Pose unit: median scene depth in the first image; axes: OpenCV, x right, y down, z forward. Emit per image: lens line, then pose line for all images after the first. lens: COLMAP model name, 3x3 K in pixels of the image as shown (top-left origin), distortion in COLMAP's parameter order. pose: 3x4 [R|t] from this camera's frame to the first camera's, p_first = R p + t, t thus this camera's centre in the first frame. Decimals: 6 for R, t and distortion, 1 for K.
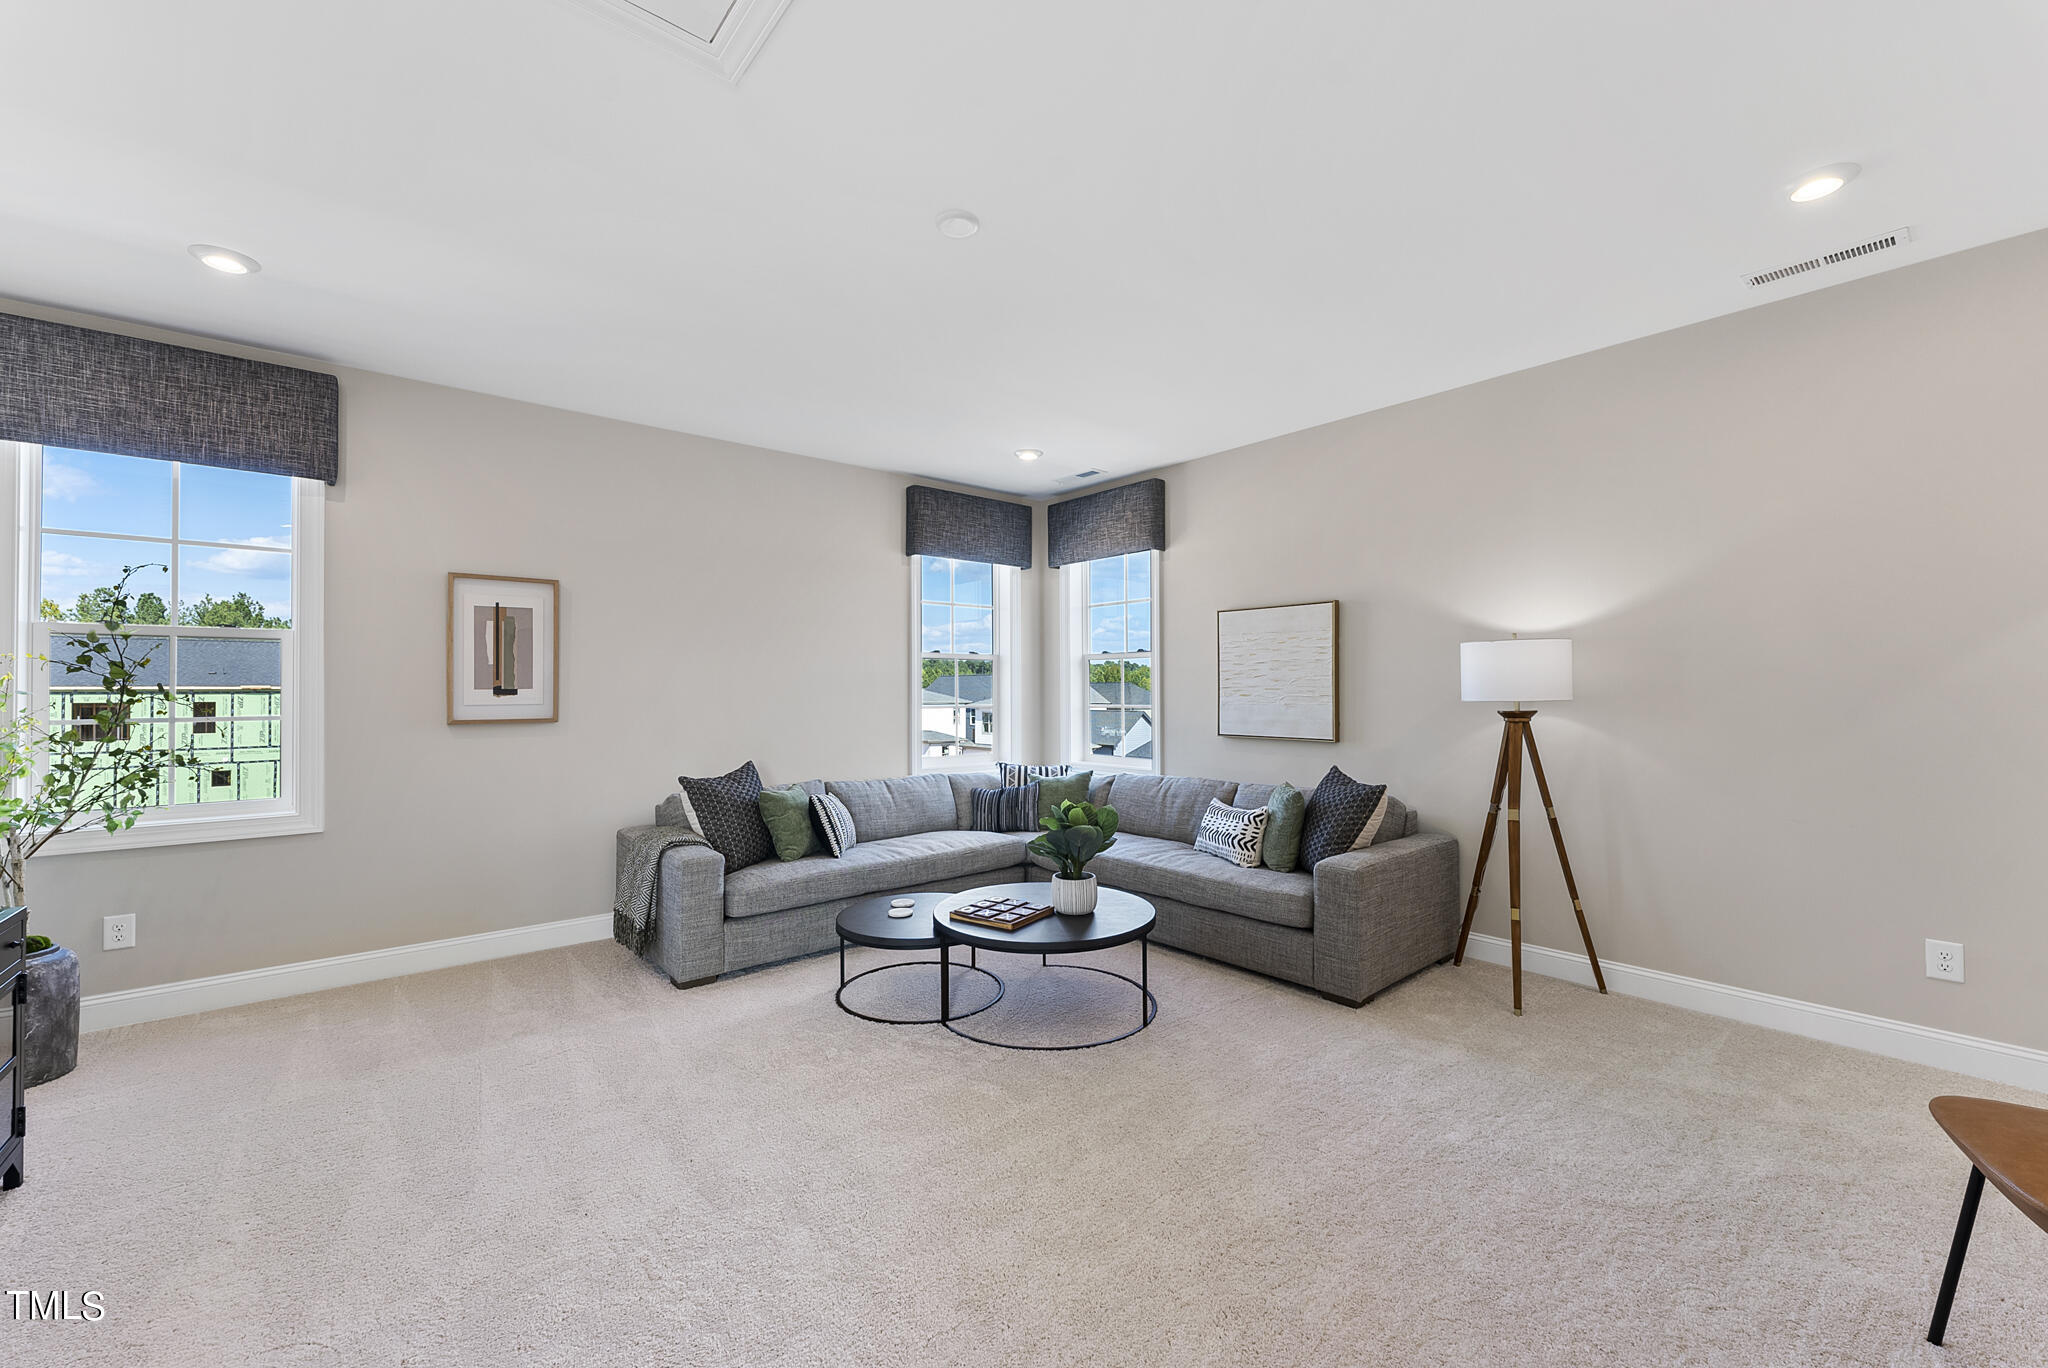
lens RADIAL K [[822.4, 0, 1013.1], [0, 822.4, 680.4], [0, 0, 1]] dist [-0.000134, 0.000024]
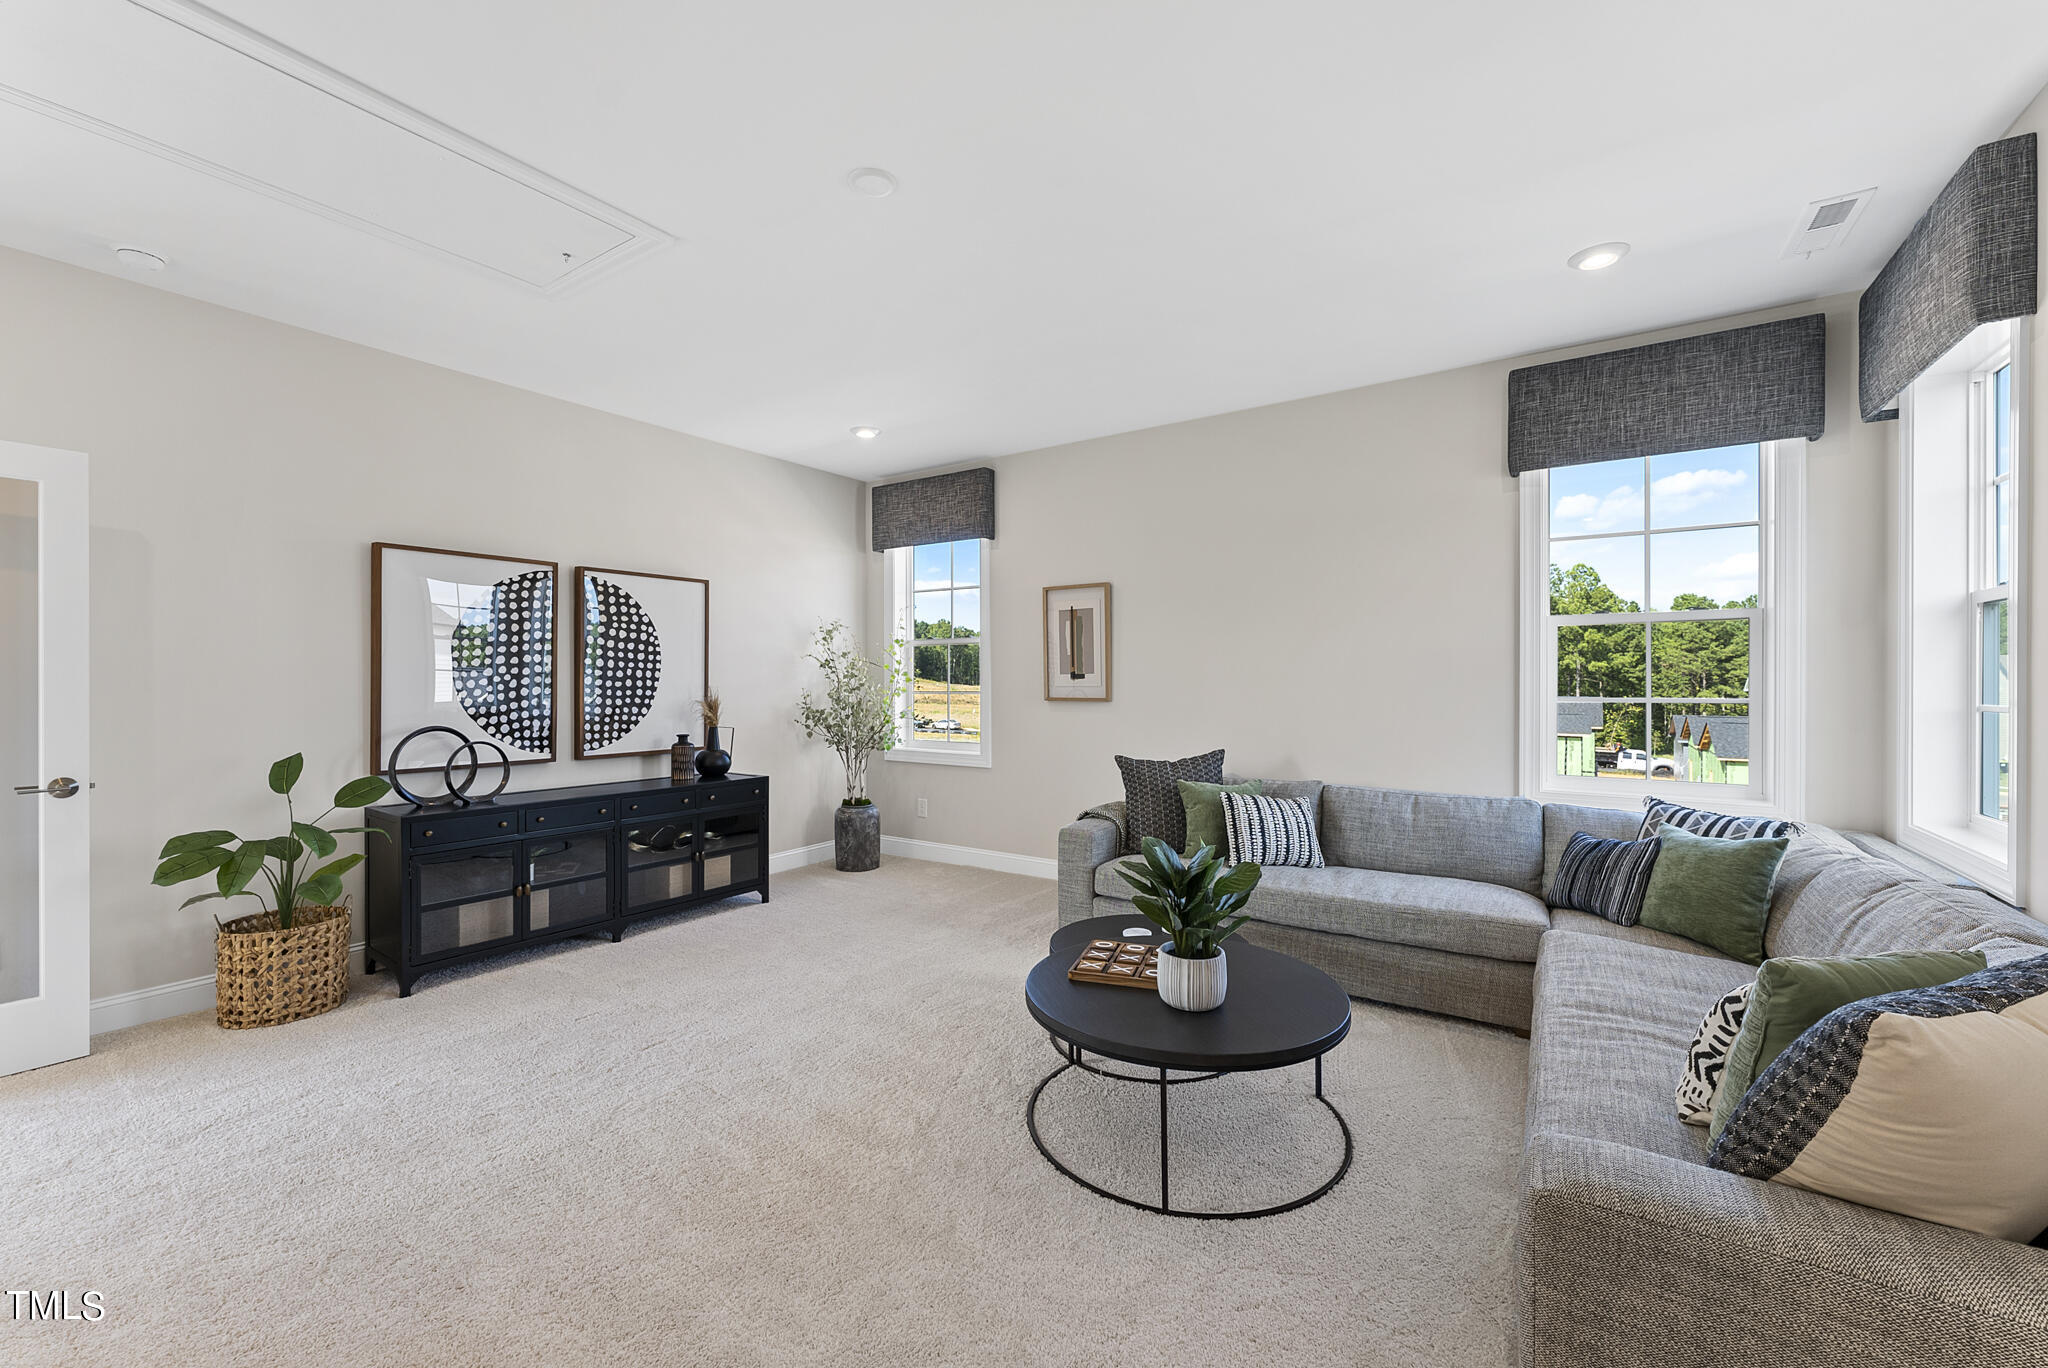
lens RADIAL K [[822.4, 0, 1013.1], [0, 822.4, 680.4], [0, 0, 1]] dist [-0.000134, 0.000024]
pose [[0.271084, 0.008523, -0.962518, 0.583079], [0.018355, 0.999733, 0.014022, 0.000782], [0.962381, -0.021468, 0.270856, 0.570709]]
